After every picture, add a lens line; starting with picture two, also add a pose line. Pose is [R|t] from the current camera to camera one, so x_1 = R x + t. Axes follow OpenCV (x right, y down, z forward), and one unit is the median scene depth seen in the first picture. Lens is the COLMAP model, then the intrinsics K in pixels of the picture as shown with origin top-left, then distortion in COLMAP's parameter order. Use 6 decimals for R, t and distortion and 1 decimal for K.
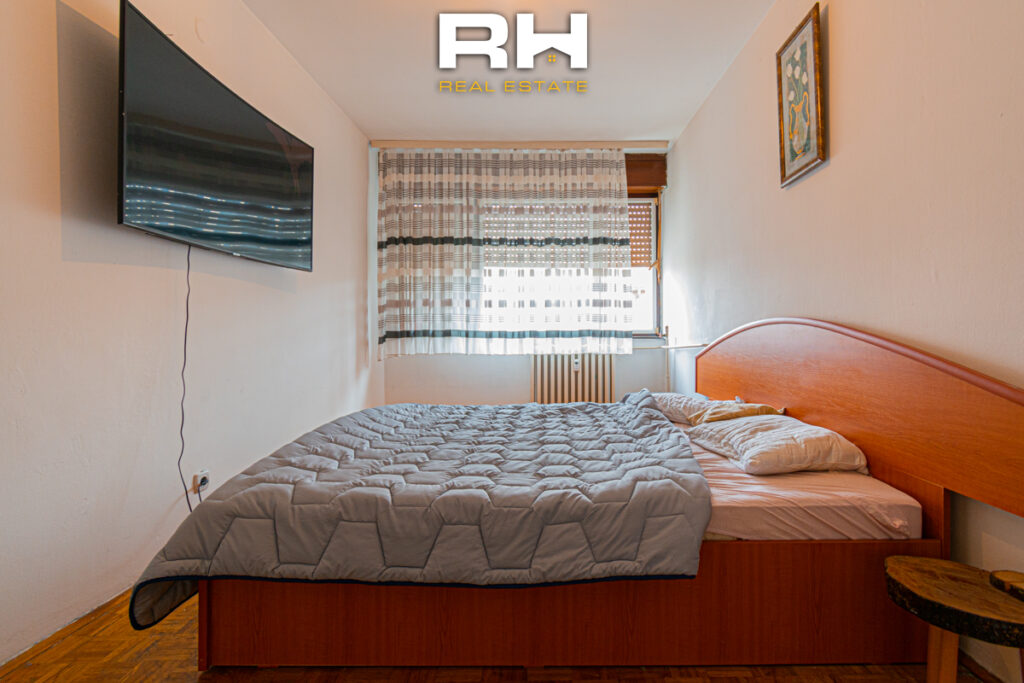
lens RADIAL K [[458.6, 0, 512.0], [0, 458.6, 341.5], [0, 0, 1]] dist [-0.000220, -0.000079]
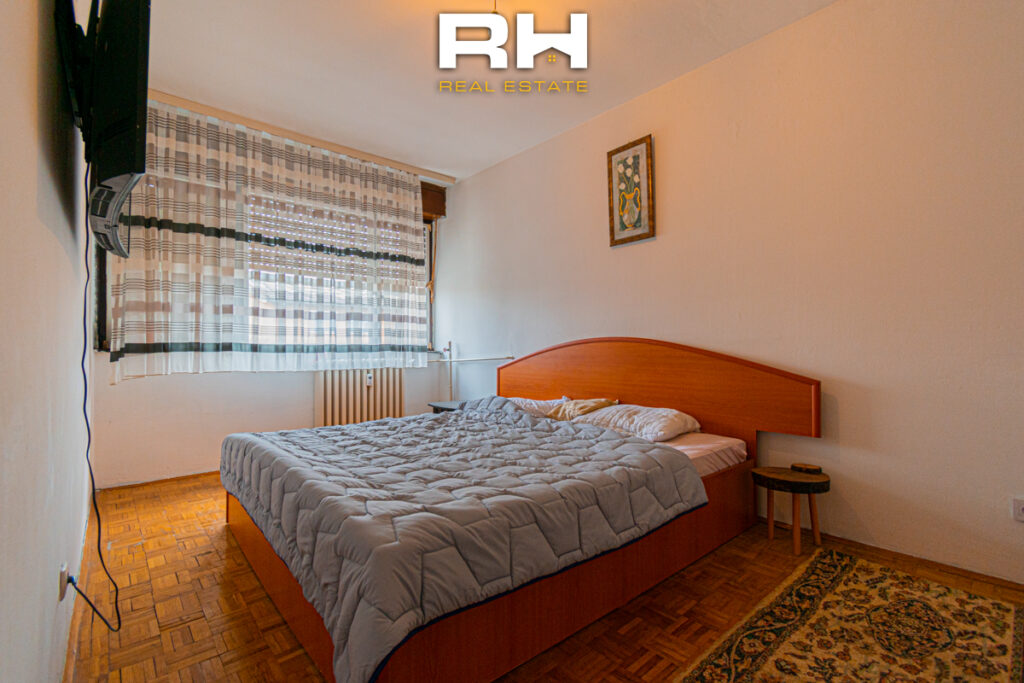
lens RADIAL K [[452.5, 0, 512.0], [0, 452.5, 350.9], [0, 0, 1]] dist [0.001511, 0.000143]
pose [[0.765753, 0.000615, 0.643135, -0.269307], [0.007453, 0.999924, -0.009831, 0.000883], [-0.643092, 0.012321, 0.765690, 0.057401]]
